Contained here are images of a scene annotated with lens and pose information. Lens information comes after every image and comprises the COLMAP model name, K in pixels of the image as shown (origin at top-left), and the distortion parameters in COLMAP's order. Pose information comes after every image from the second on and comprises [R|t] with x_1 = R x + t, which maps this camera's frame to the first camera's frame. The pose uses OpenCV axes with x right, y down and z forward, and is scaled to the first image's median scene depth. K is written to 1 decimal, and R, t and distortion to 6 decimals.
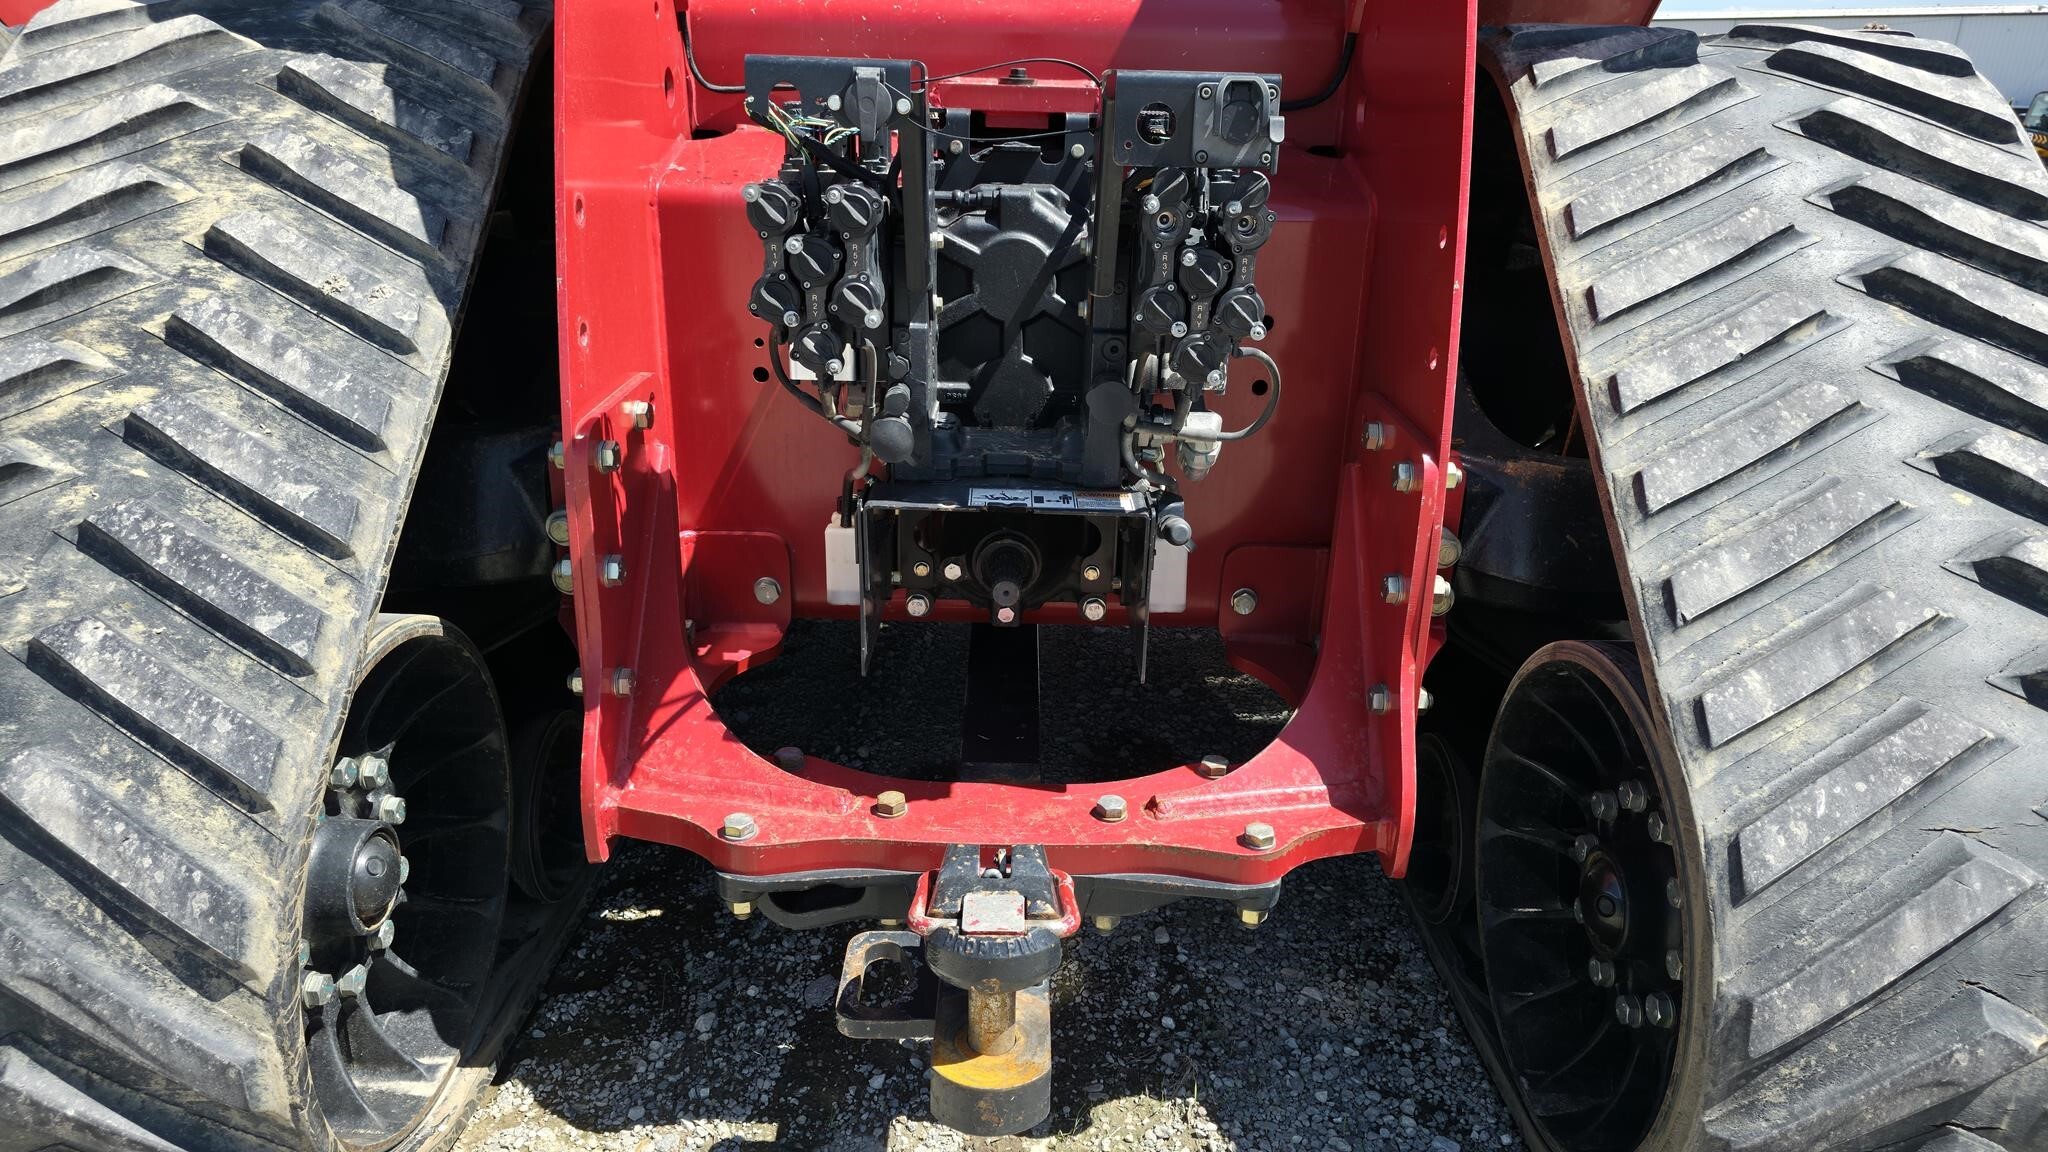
lens RADIAL K [[1352.6, 0, 1022.8], [0, 1352.6, 564.4], [0, 0, 1]] dist [0.064650, -0.055297]
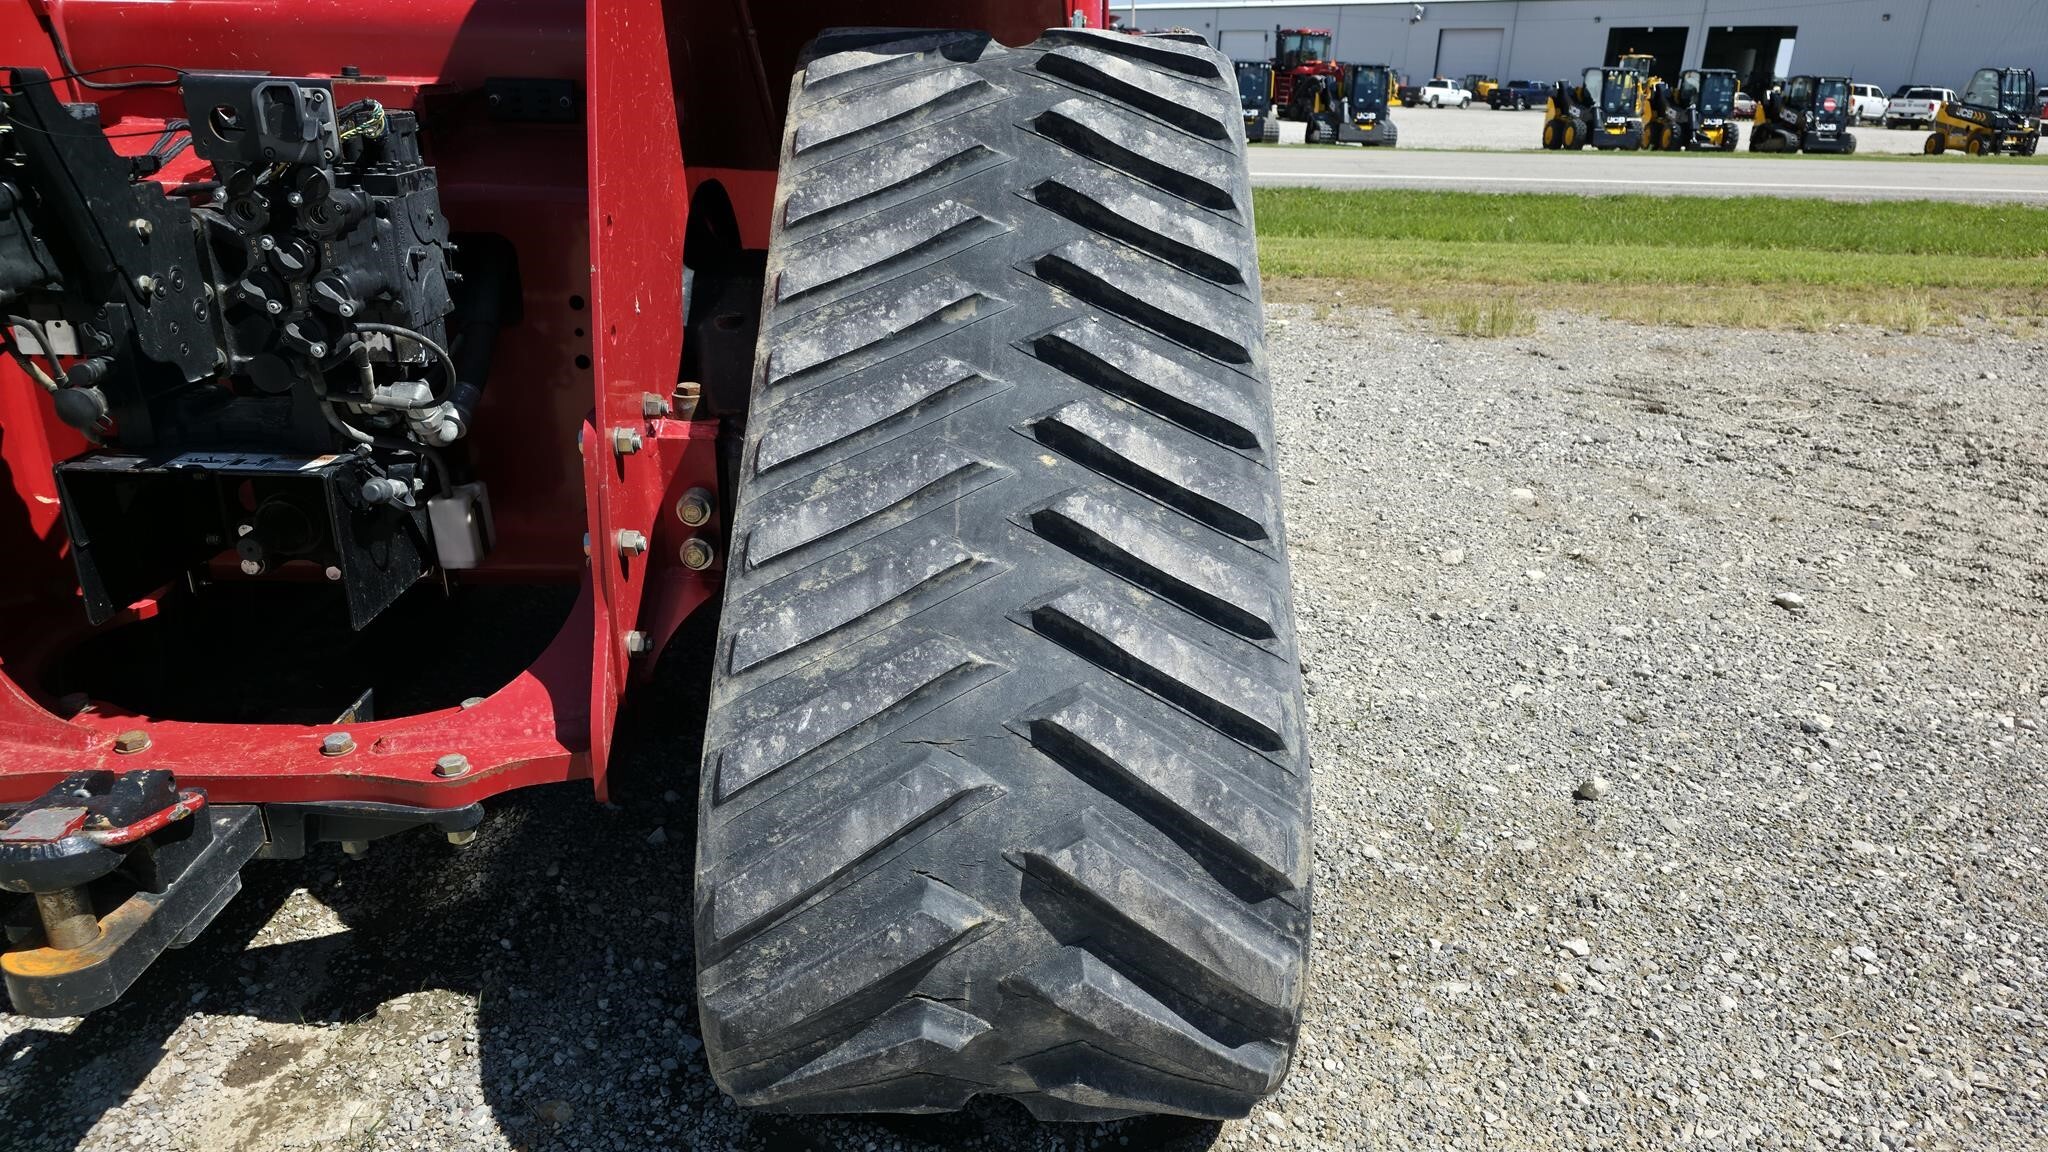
lens RADIAL K [[1352.6, 0, 1030.5], [0, 1352.6, 573.6], [0, 0, 1]] dist [0.064650, -0.055297]
pose [[0.999970, -0.006009, 0.004817, 0.684410], [0.005919, 0.999810, 0.018599, 0.026748], [-0.004928, -0.018570, 0.999815, -0.125876]]
